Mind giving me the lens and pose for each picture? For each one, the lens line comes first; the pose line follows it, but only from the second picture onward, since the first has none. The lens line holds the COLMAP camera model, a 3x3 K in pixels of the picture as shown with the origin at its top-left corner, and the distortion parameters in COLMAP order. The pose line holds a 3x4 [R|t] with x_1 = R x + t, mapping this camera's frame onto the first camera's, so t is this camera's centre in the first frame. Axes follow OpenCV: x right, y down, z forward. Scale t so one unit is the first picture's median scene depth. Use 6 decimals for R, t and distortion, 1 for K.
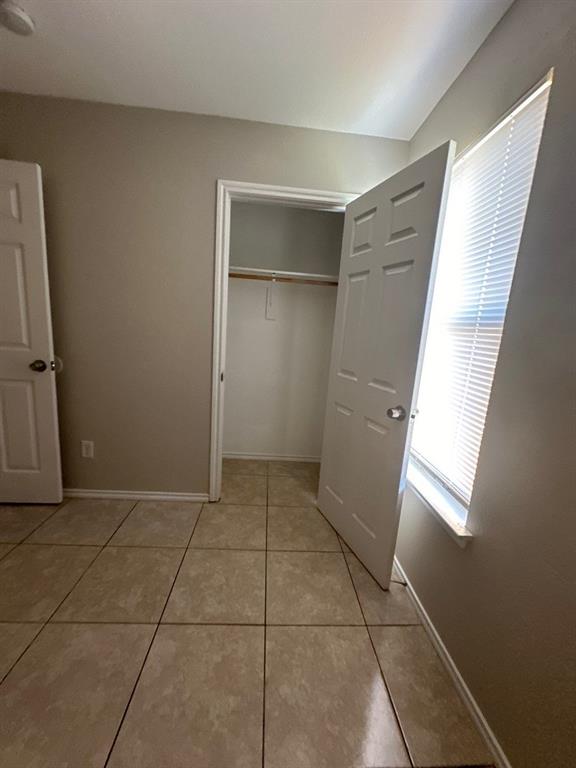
lens RADIAL K [[307.4, 0, 288.9], [0, 307.4, 383.1], [0, 0, 1]] dist [0.000739, 0.000000]
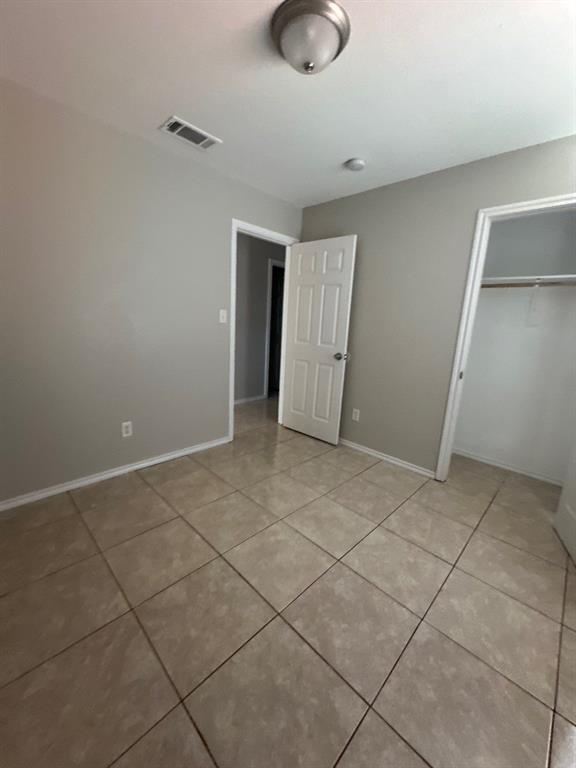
lens RADIAL K [[307.4, 0, 288.9], [0, 307.4, 383.1], [0, 0, 1]] dist [0.000739, 0.000000]
pose [[0.677221, 0.114959, -0.726744, 0.207894], [-0.136175, 0.990238, 0.029744, 0.068135], [0.723069, 0.078821, 0.686264, -0.291366]]
